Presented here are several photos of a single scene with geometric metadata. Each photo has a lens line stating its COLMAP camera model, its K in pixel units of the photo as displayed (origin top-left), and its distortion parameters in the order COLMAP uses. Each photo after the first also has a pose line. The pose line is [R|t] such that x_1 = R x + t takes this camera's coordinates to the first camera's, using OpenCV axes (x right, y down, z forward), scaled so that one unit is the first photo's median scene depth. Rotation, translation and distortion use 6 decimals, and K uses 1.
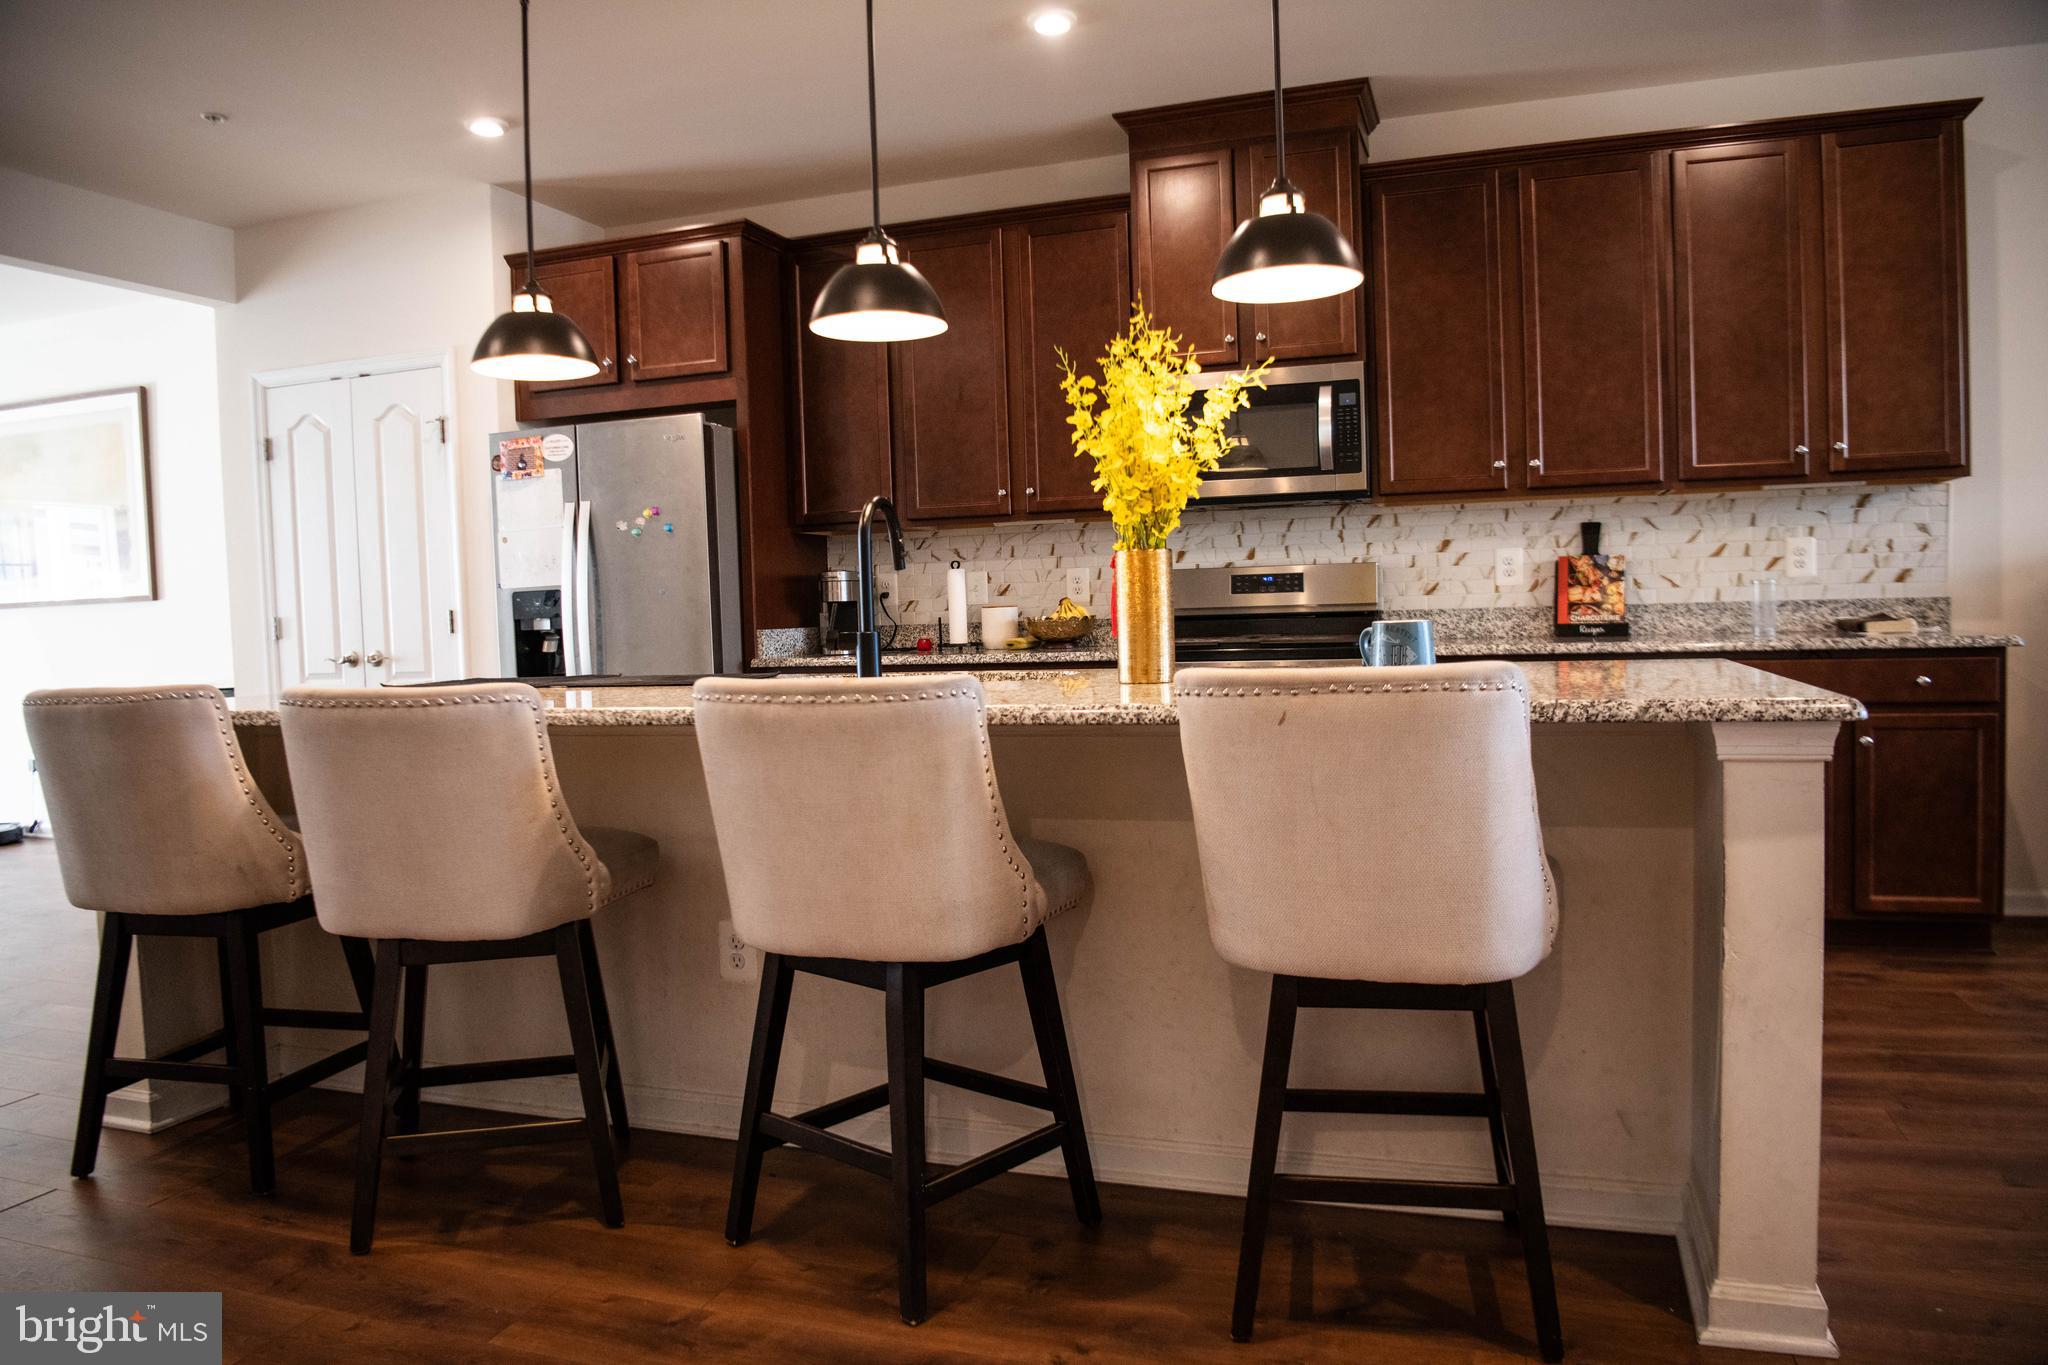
lens RADIAL K [[1403.5, 0, 1022.2], [0, 1403.5, 684.2], [0, 0, 1]] dist [-0.074362, 0.019365]
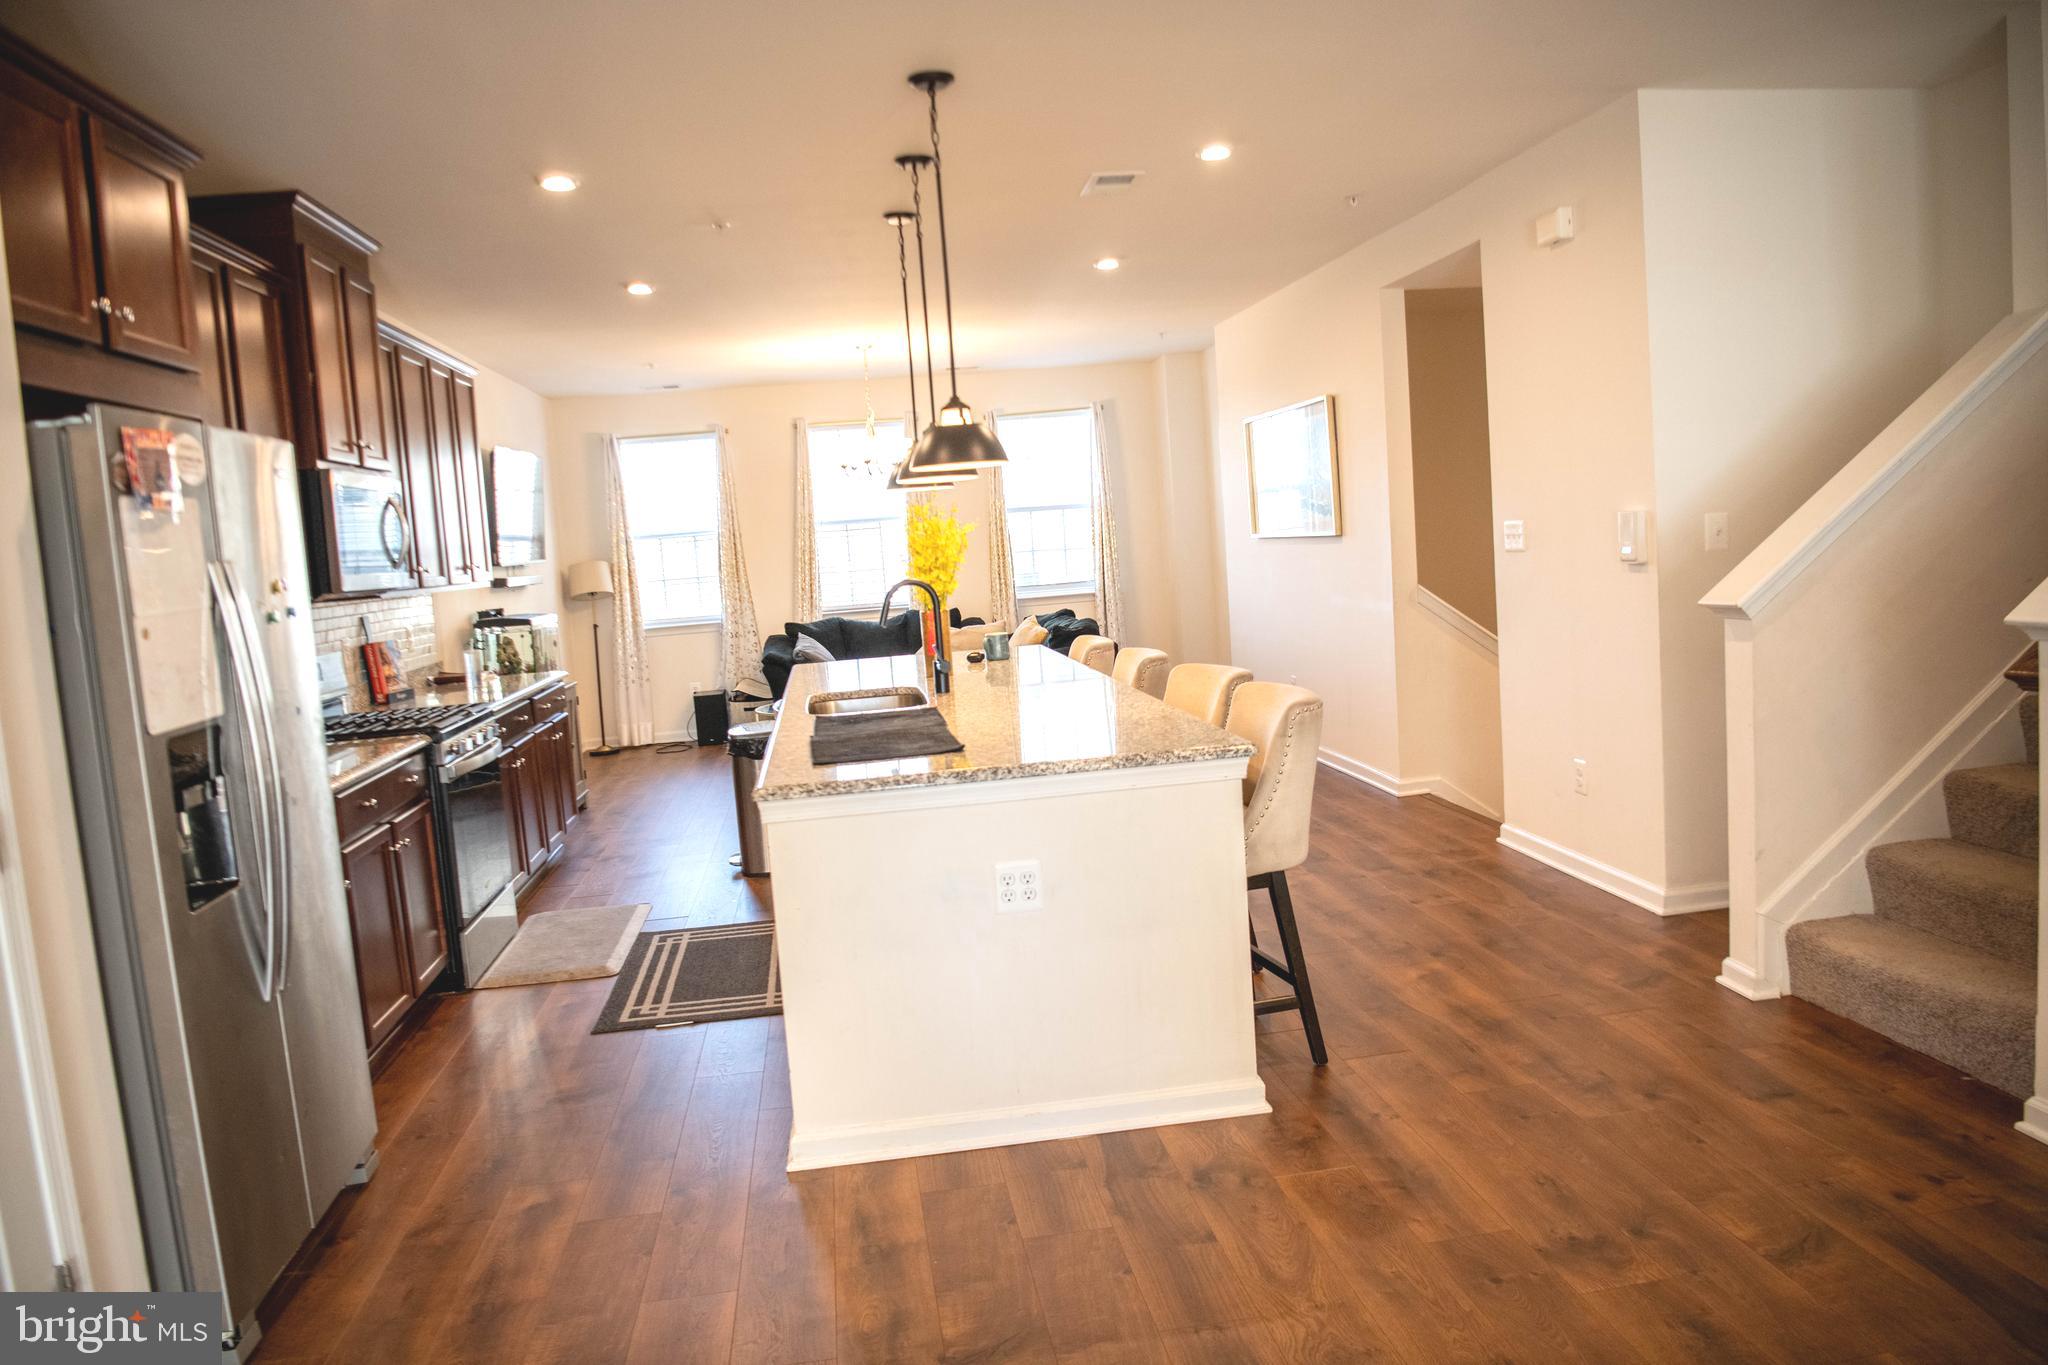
lens RADIAL K [[1403.5, 0, 1022.2], [0, 1403.5, 684.2], [0, 0, 1]] dist [-0.074362, 0.019365]
pose [[-0.449573, -0.030930, 0.892708, -1.001450], [0.133448, 0.985859, 0.101362, -0.101039], [-0.883219, 0.164700, -0.439088, 1.012783]]
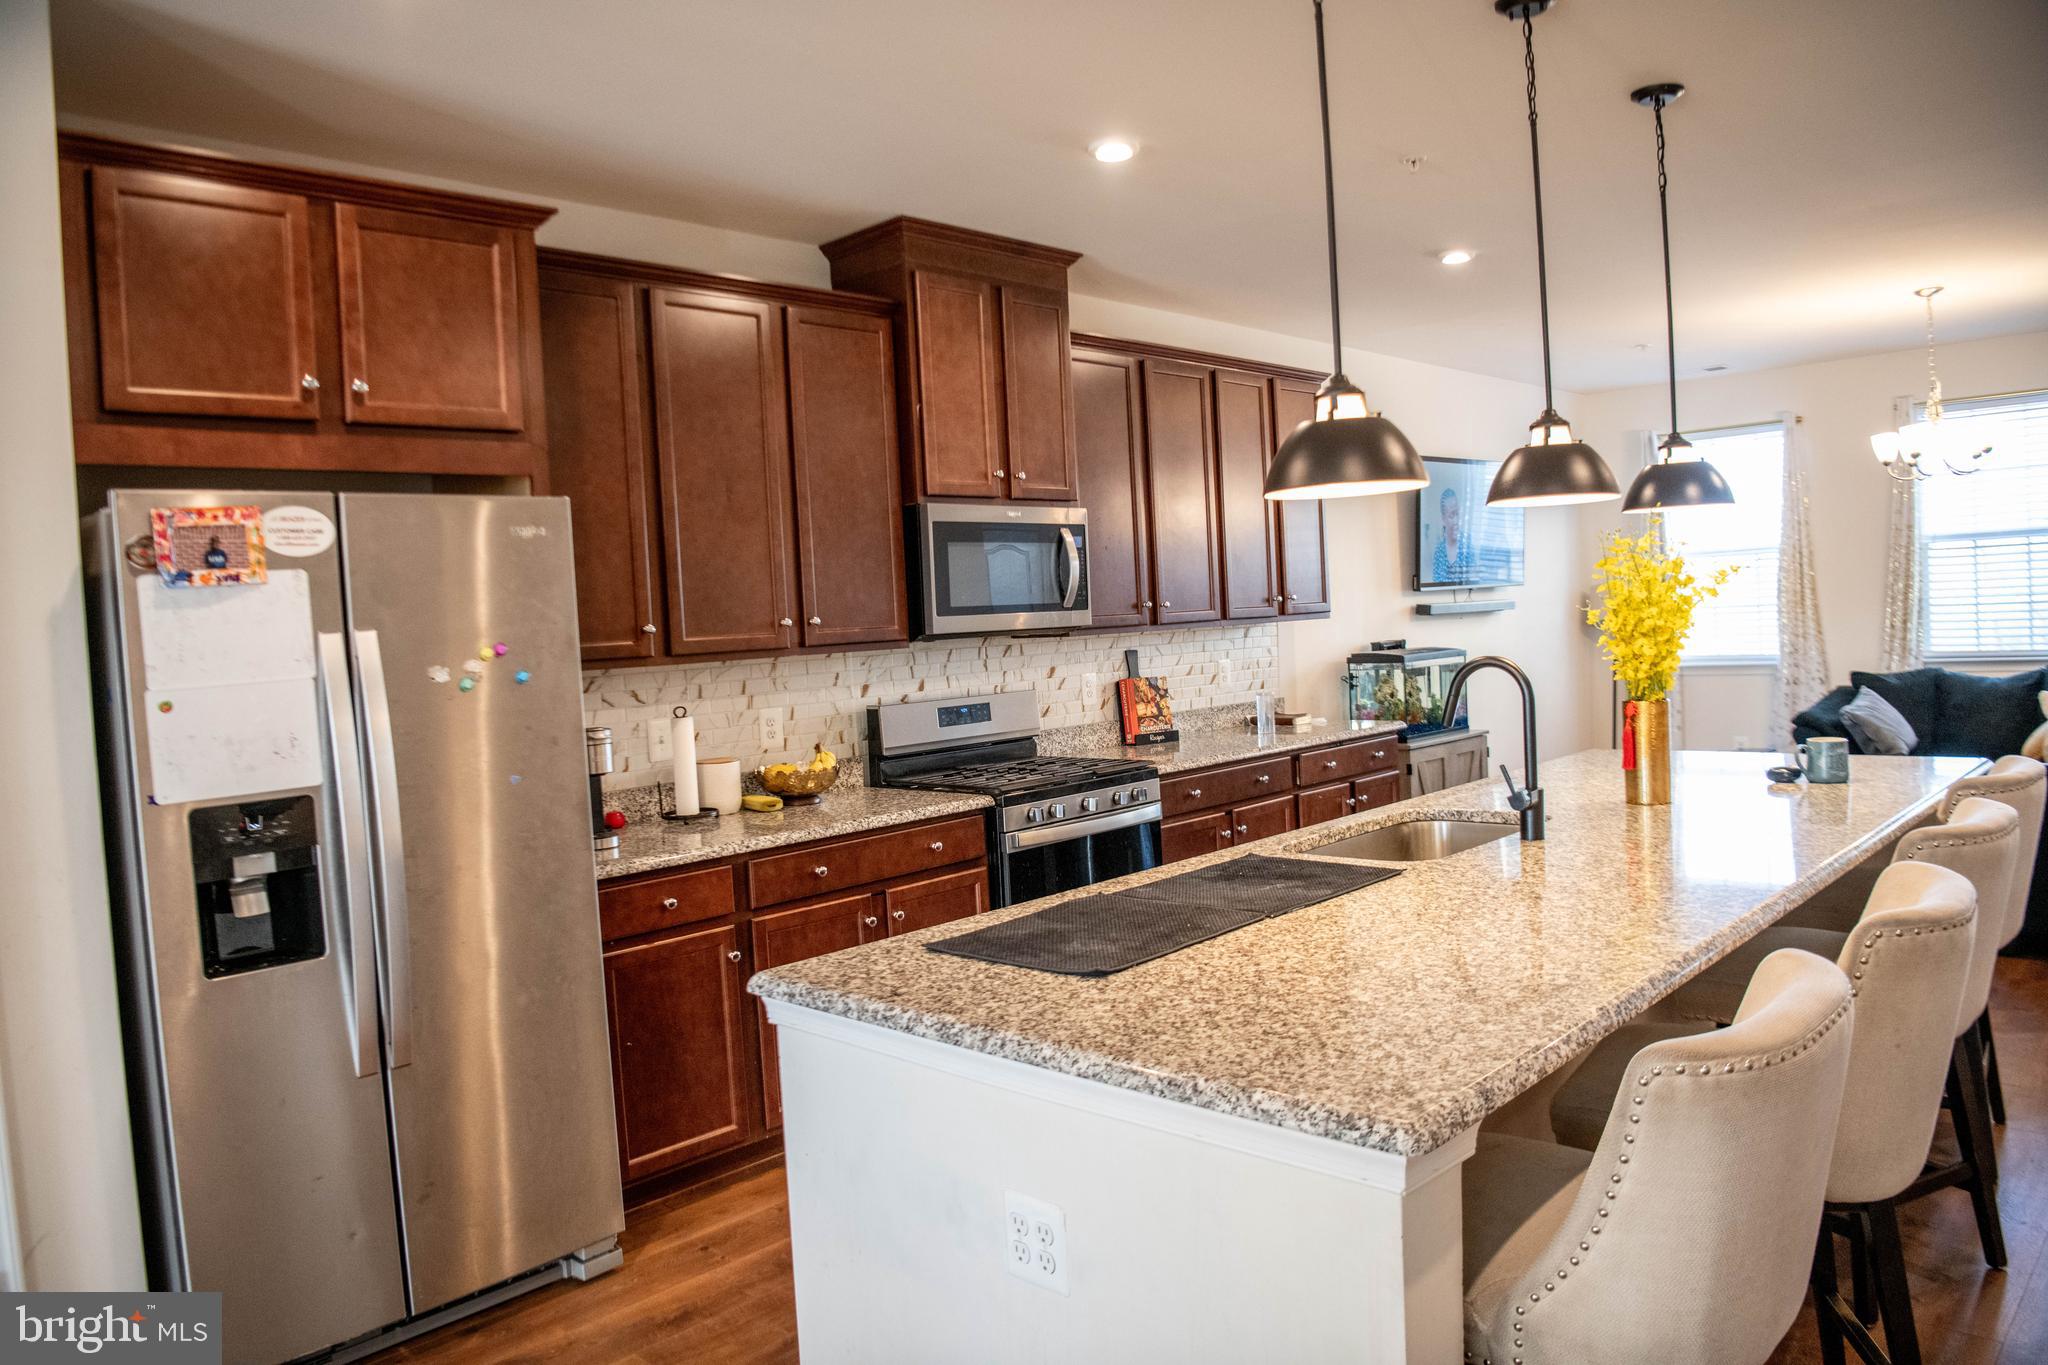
lens RADIAL K [[1403.5, 0, 1022.2], [0, 1403.5, 684.2], [0, 0, 1]] dist [-0.074362, 0.019365]
pose [[0.420190, -0.034162, 0.906793, -0.739945], [0.090367, 0.995899, -0.004355, -0.088400], [-0.902926, 0.083774, 0.421553, 0.556294]]
